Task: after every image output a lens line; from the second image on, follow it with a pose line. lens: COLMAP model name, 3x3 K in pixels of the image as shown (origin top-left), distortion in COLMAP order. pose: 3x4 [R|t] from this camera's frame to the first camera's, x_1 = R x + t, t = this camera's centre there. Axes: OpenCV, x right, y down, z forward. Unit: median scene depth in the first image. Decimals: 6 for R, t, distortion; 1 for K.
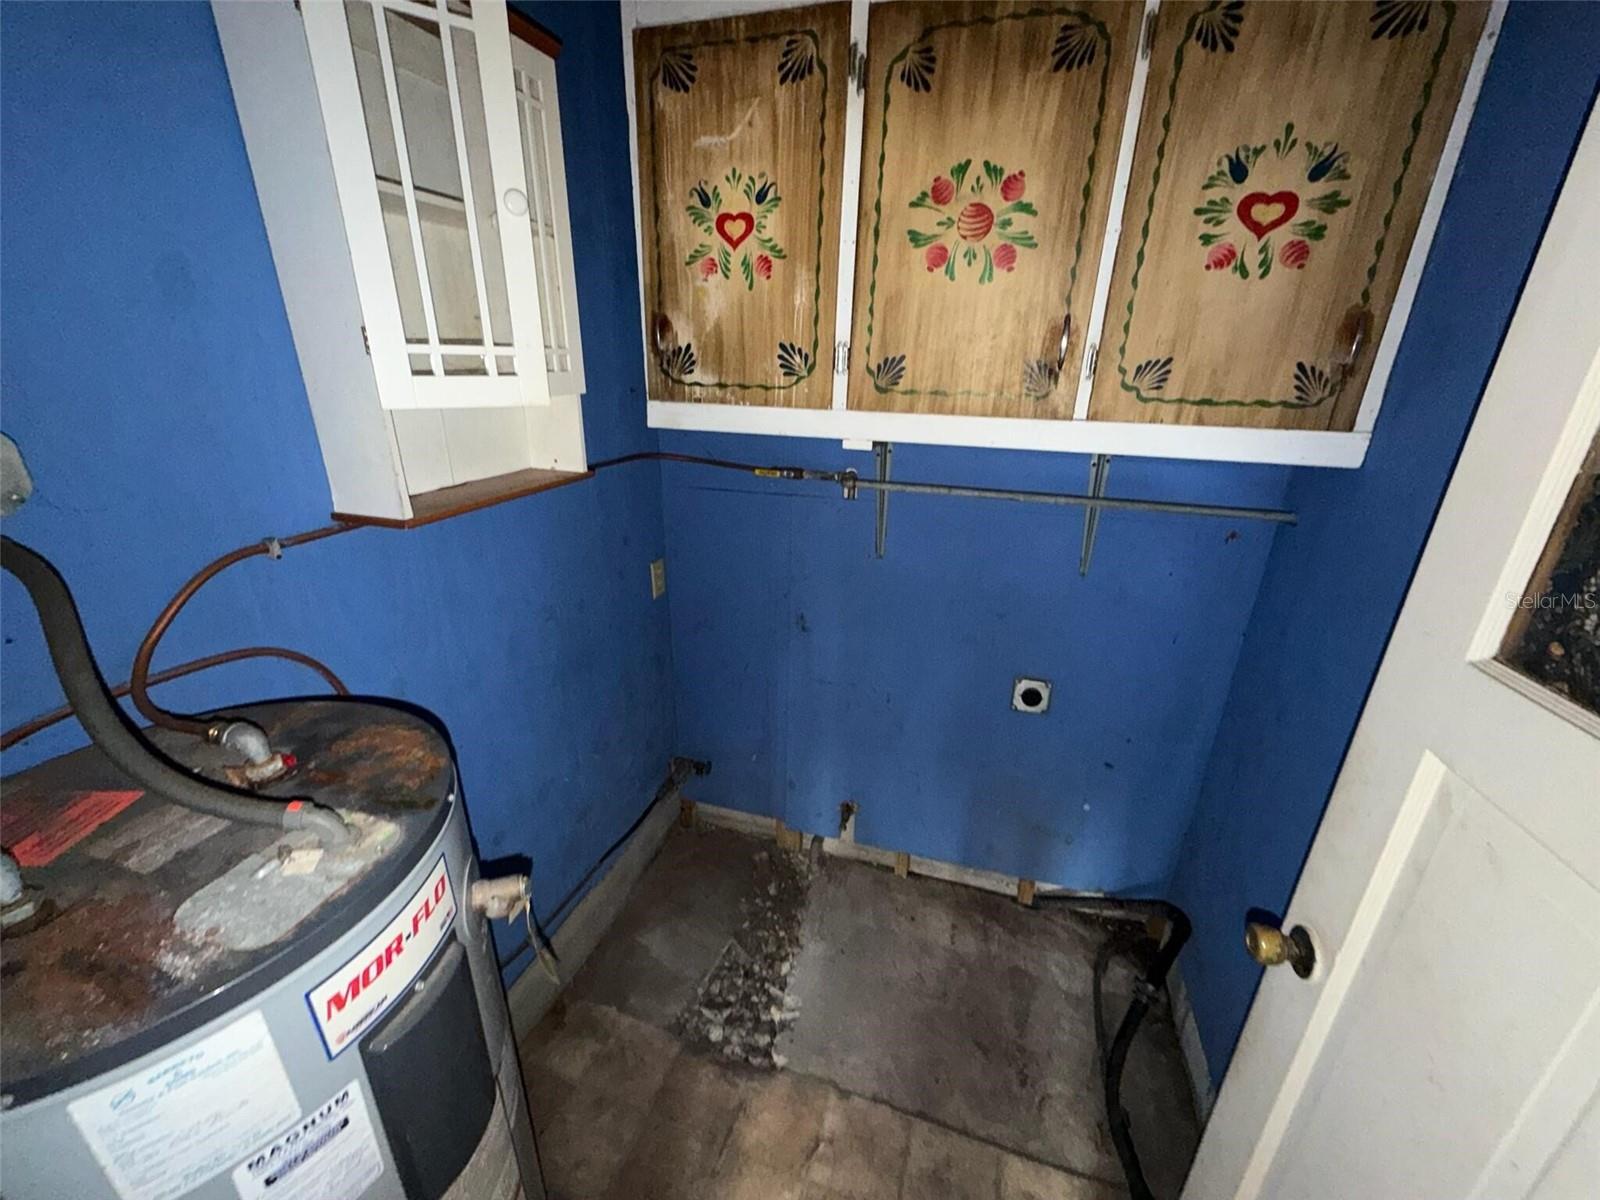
lens RADIAL K [[639.7, 0, 793.5], [0, 639.7, 600.2], [0, 0, 1]] dist [-0.000746, 0.000530]
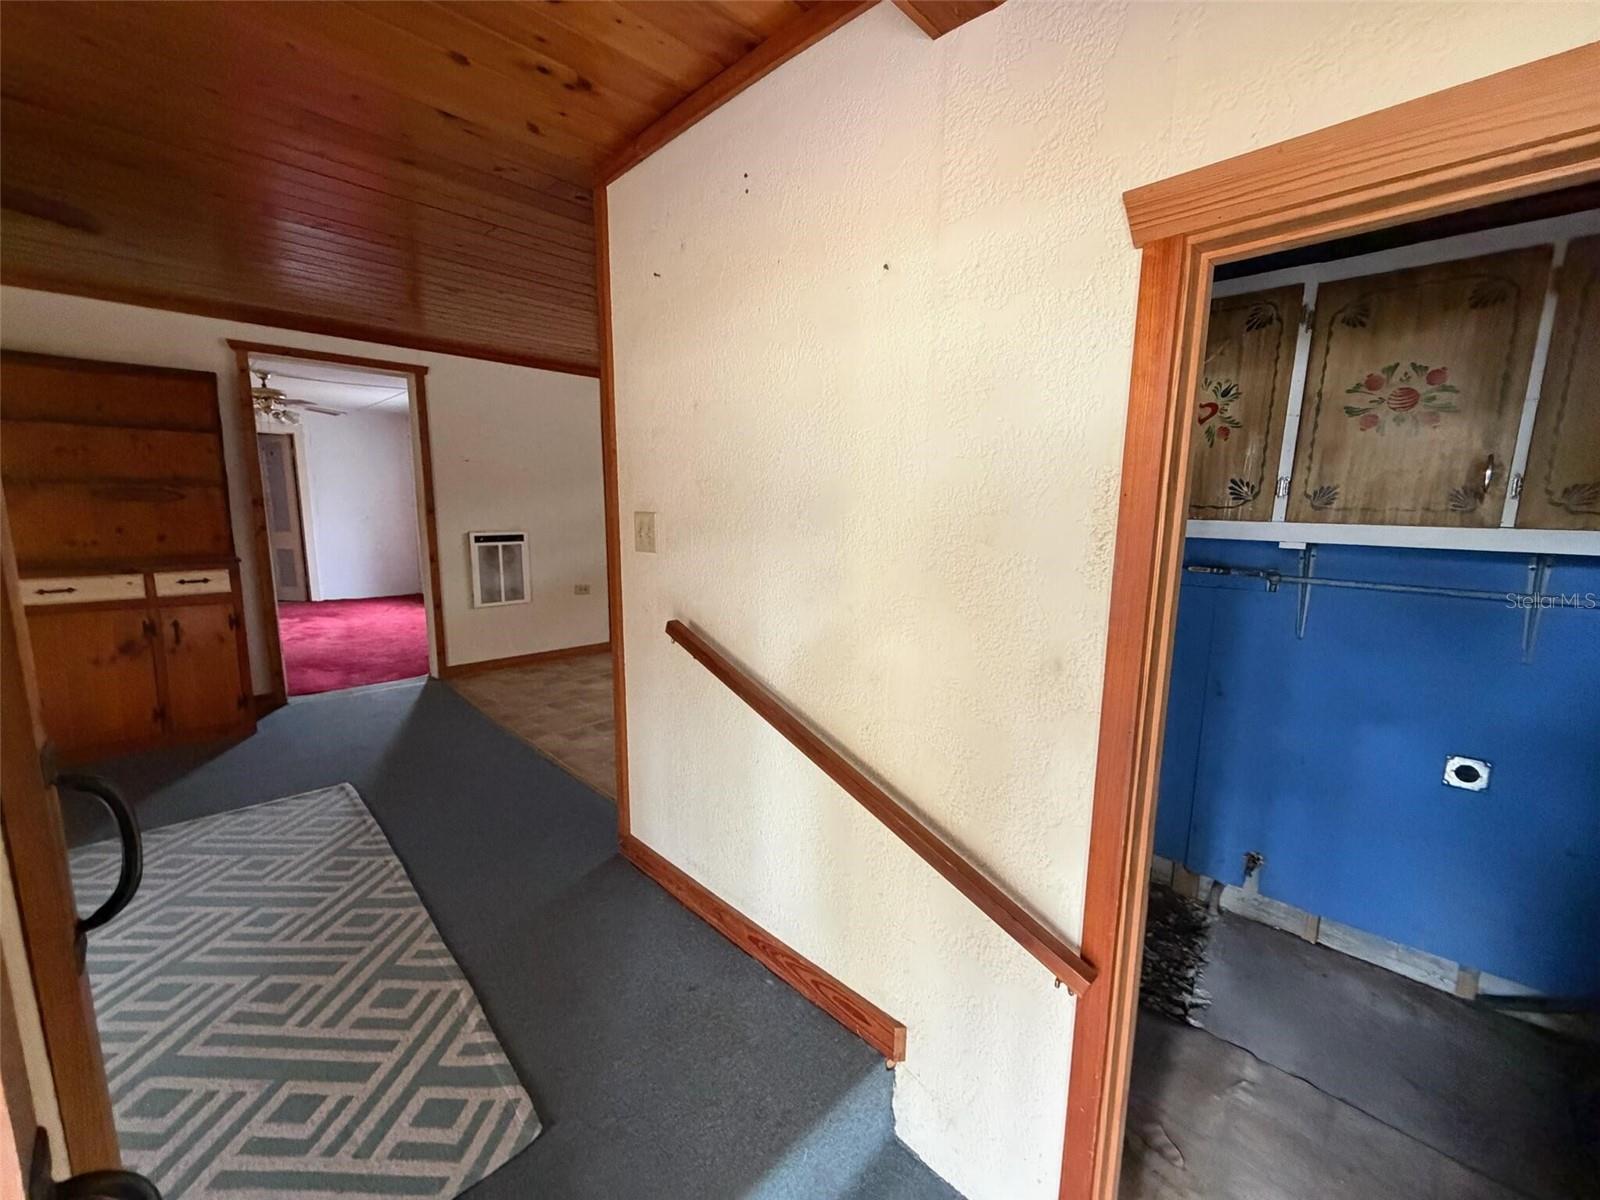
lens RADIAL K [[639.7, 0, 793.5], [0, 639.7, 600.2], [0, 0, 1]] dist [-0.000746, 0.000530]
pose [[0.889605, 0.060120, -0.452757, -0.257249], [-0.150140, 0.974701, -0.165576, 0.302442], [0.431349, 0.215274, 0.876125, -0.759782]]
